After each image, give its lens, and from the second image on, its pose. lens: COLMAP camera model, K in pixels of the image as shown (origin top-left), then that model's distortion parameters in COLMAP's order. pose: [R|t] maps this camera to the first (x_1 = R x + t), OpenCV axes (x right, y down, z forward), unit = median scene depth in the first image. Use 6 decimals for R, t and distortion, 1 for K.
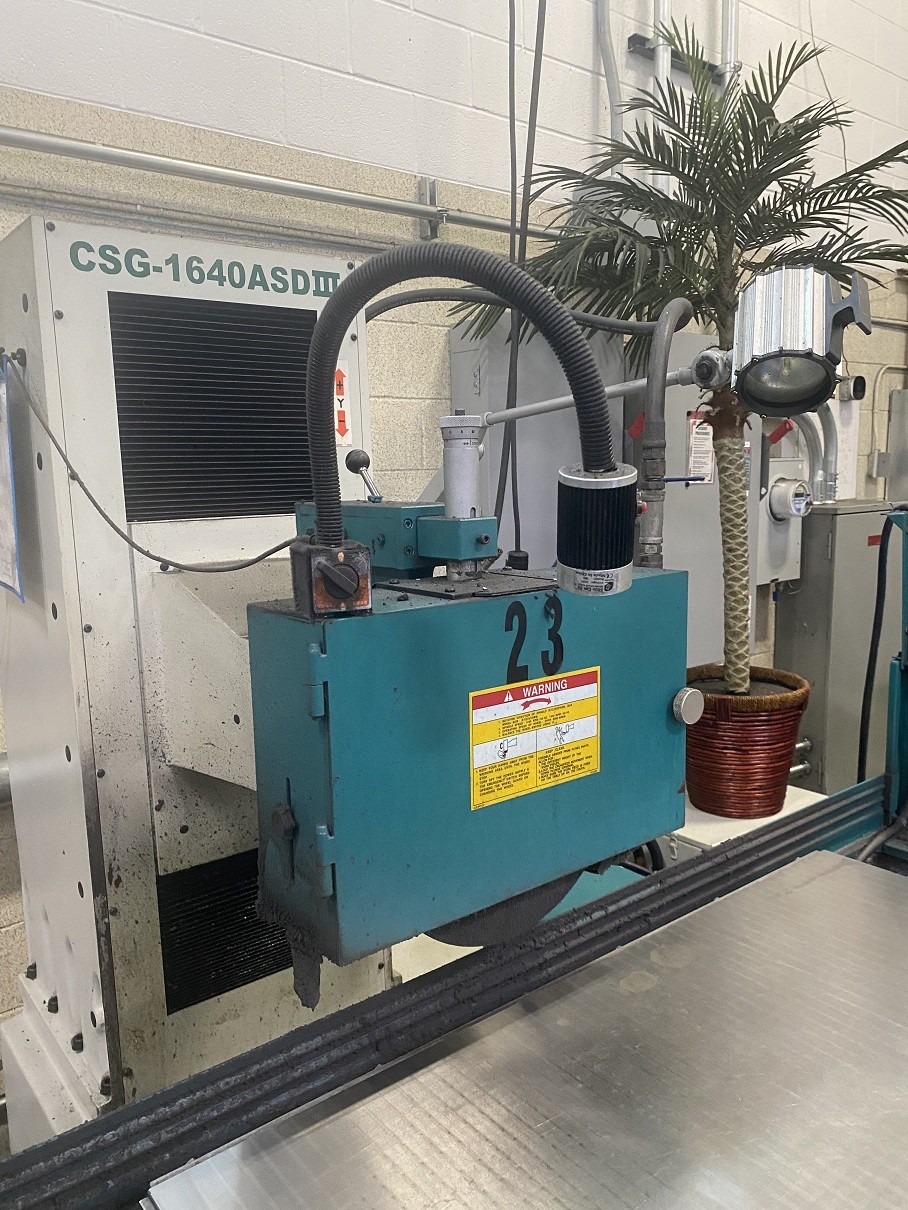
lens RADIAL K [[925.0, 0, 454.0], [0, 925.0, 605.0], [0, 0, 1]] dist [0.016135, -0.010247]
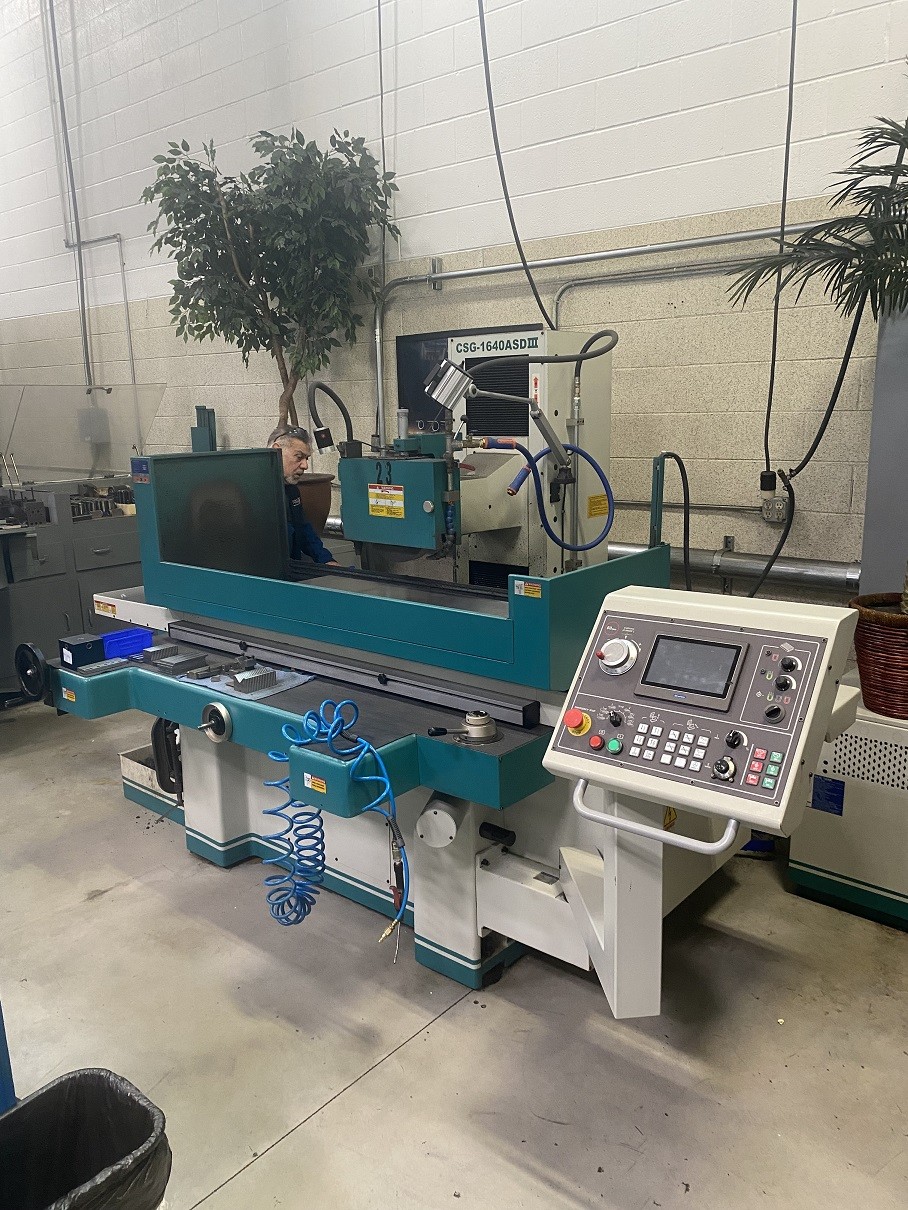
lens RADIAL K [[925.0, 0, 454.0], [0, 925.0, 605.0], [0, 0, 1]] dist [0.016135, -0.010247]
pose [[0.196425, 0.233309, -0.952357, 3.394483], [-0.124530, 0.969349, 0.211788, -0.243644], [0.972579, 0.076997, 0.219458, 0.458138]]
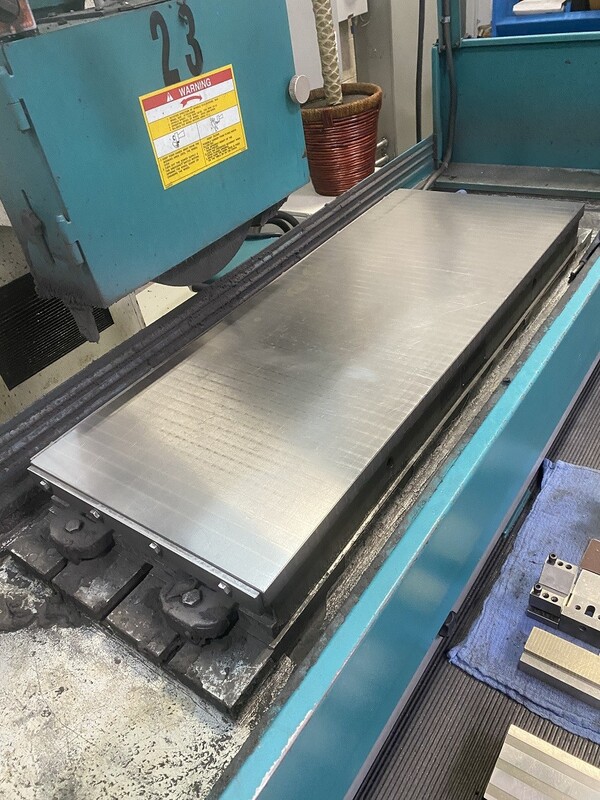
lens RADIAL K [[611.6, 0, 300.0], [0, 611.6, 400.0], [0, 0, 1]] dist [0.016135, -0.010247]
pose [[0.954456, -0.260888, 0.144745, -0.002955], [0.163405, 0.863023, 0.478007, 0.074279], [-0.249624, -0.432584, 0.866348, -0.003701]]
